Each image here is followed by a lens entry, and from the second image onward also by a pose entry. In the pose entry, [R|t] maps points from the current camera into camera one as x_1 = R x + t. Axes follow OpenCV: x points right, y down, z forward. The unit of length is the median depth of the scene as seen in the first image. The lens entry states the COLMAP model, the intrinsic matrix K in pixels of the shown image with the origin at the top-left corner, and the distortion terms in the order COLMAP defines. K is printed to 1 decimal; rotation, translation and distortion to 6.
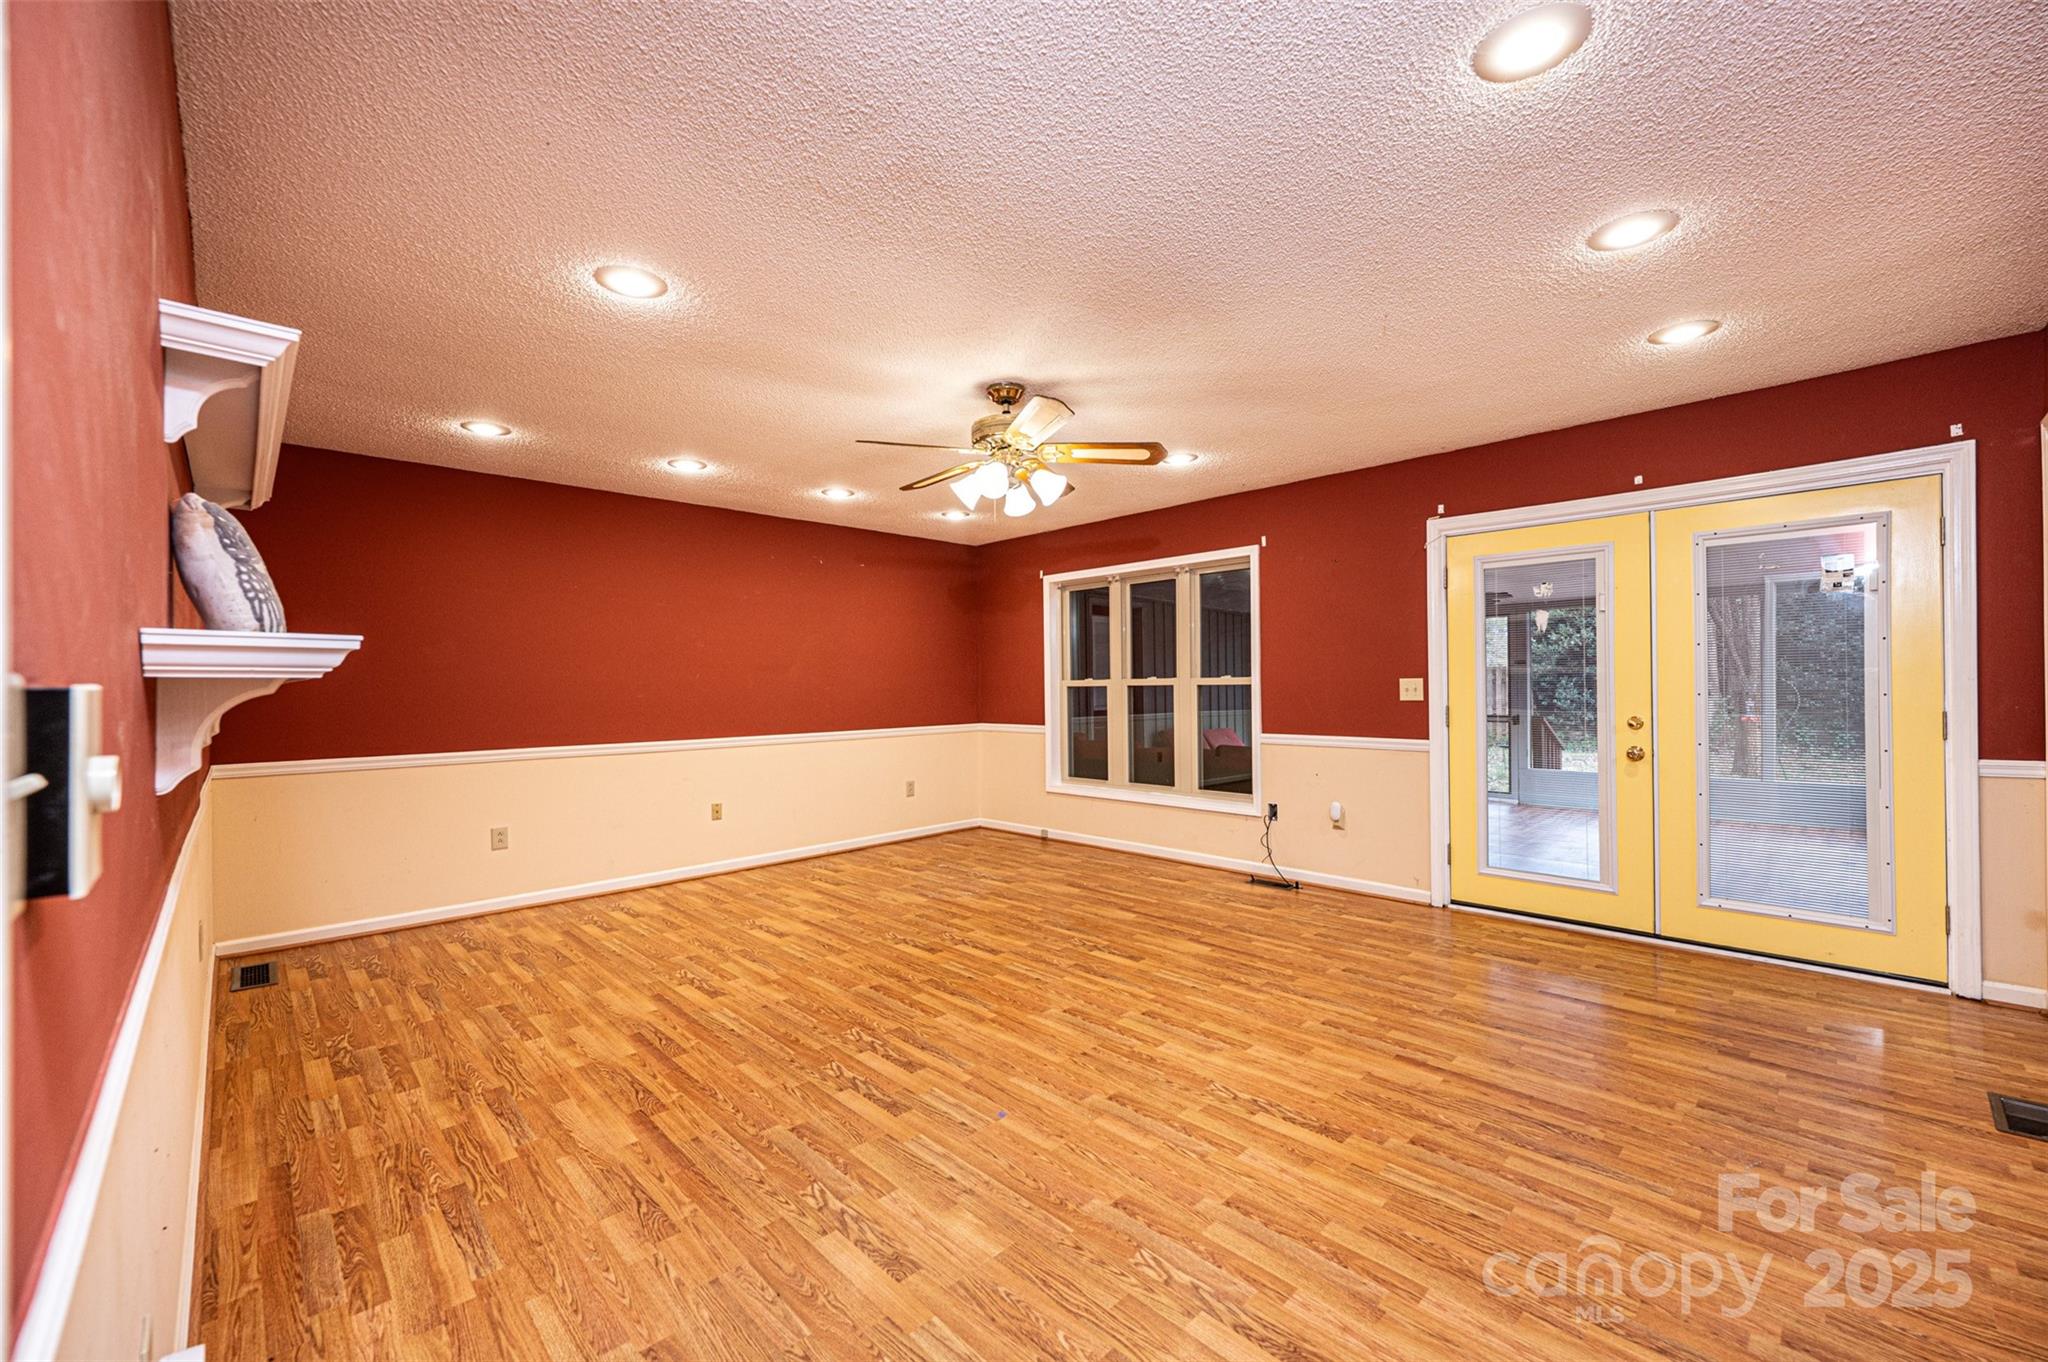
lens RADIAL K [[814.2, 0, 1028.4], [0, 814.2, 683.0], [0, 0, 1]] dist [-0.000613, 0.000100]
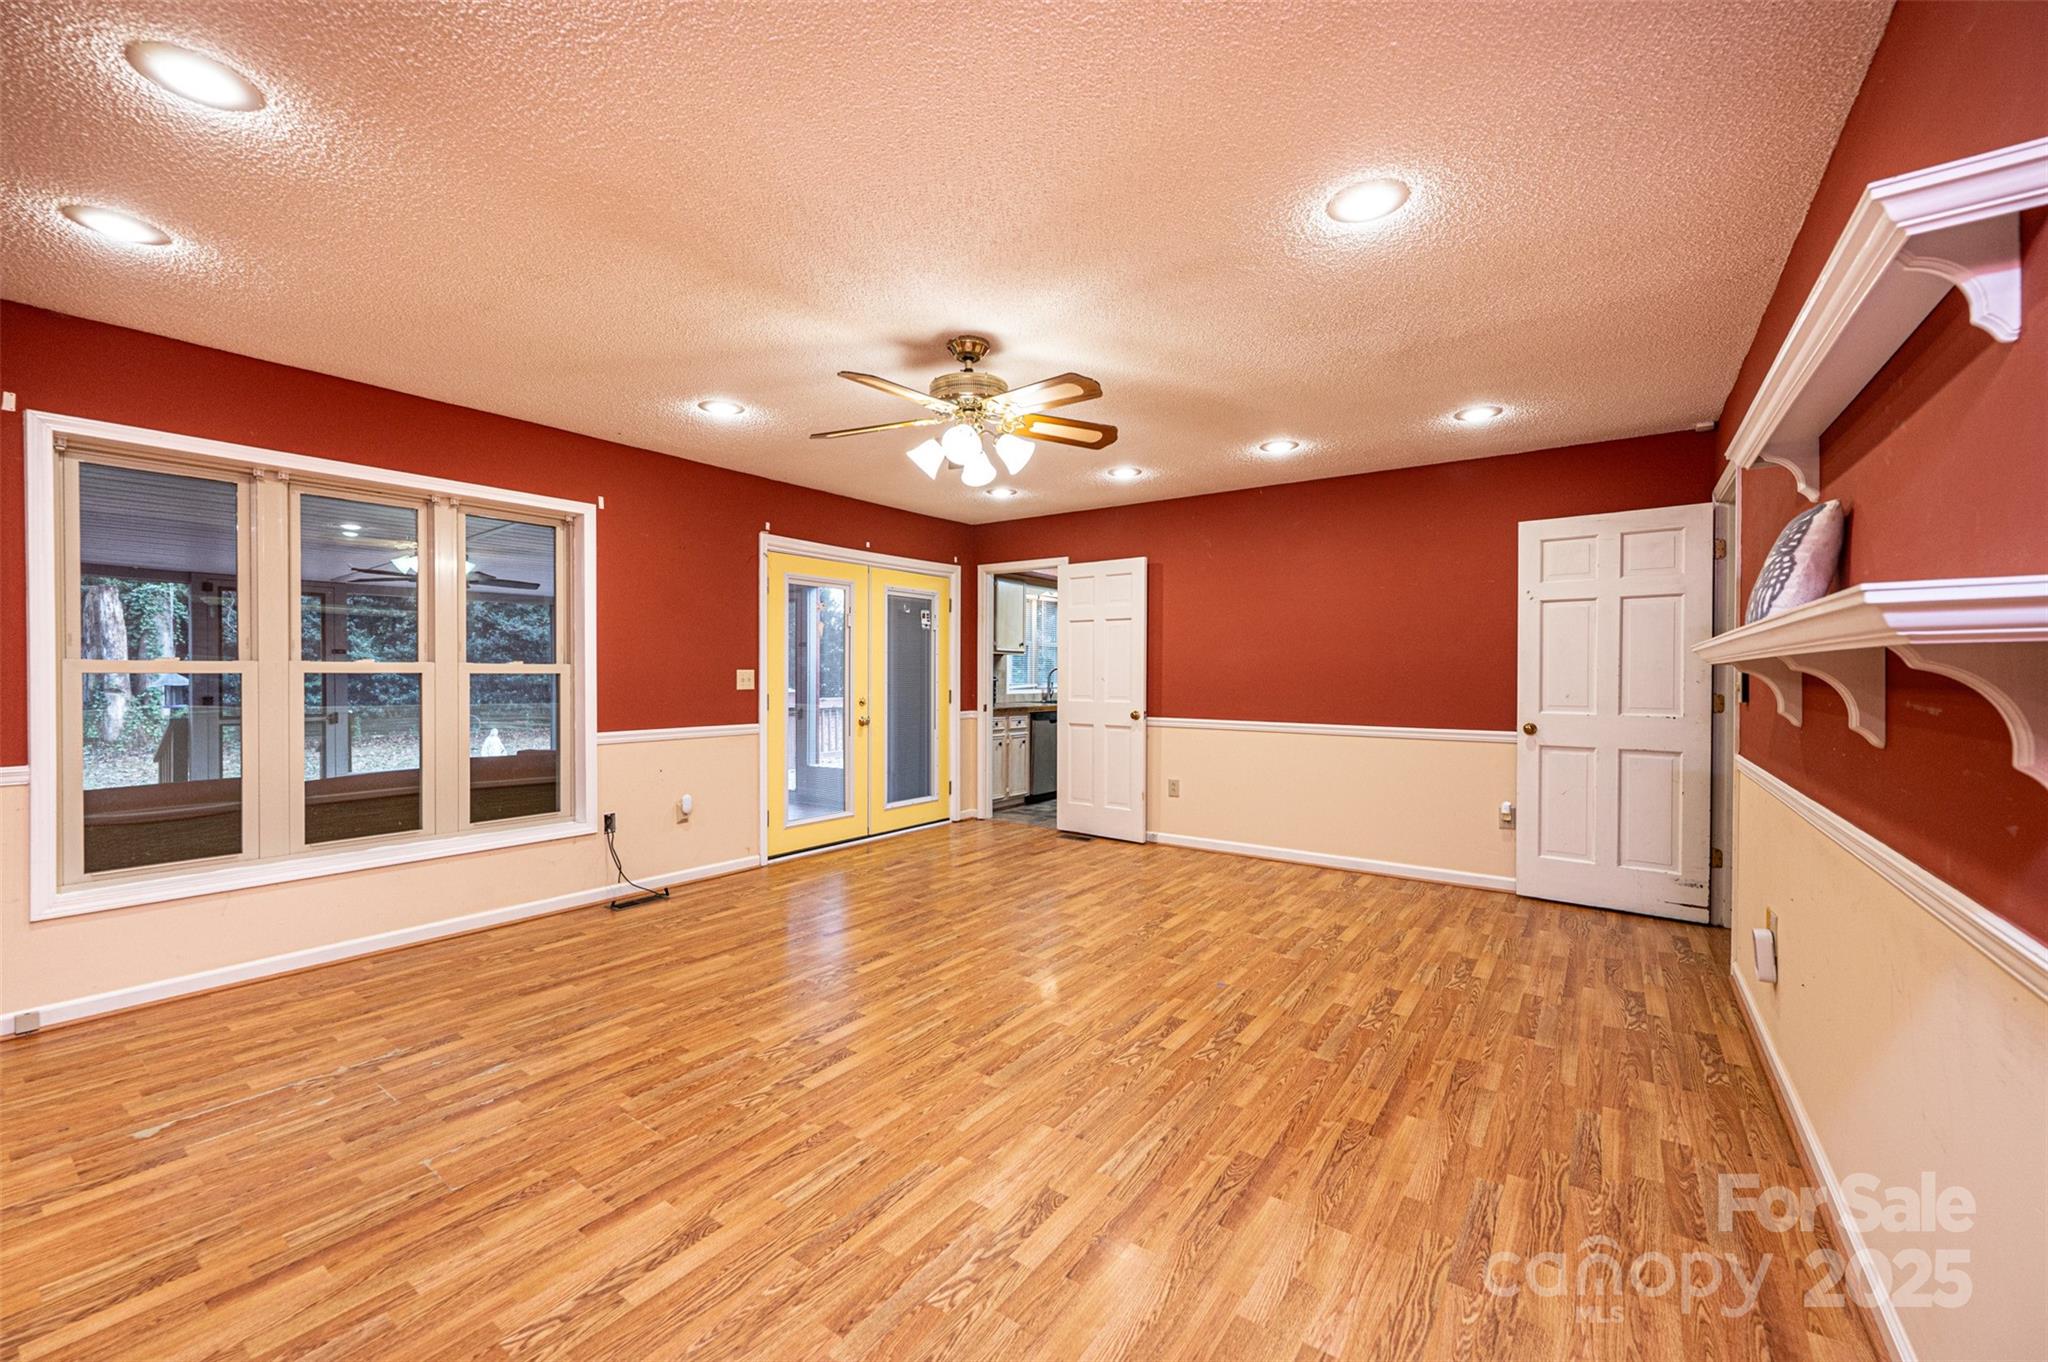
lens RADIAL K [[814.2, 0, 1018.3], [0, 814.2, 684.1], [0, 0, 1]] dist [-0.000613, 0.000100]
pose [[-0.169769, -0.000734, 0.985484, -0.917466], [-0.003049, 0.999995, 0.000219, 0.016536], [-0.985479, -0.002968, -0.169771, 1.084758]]
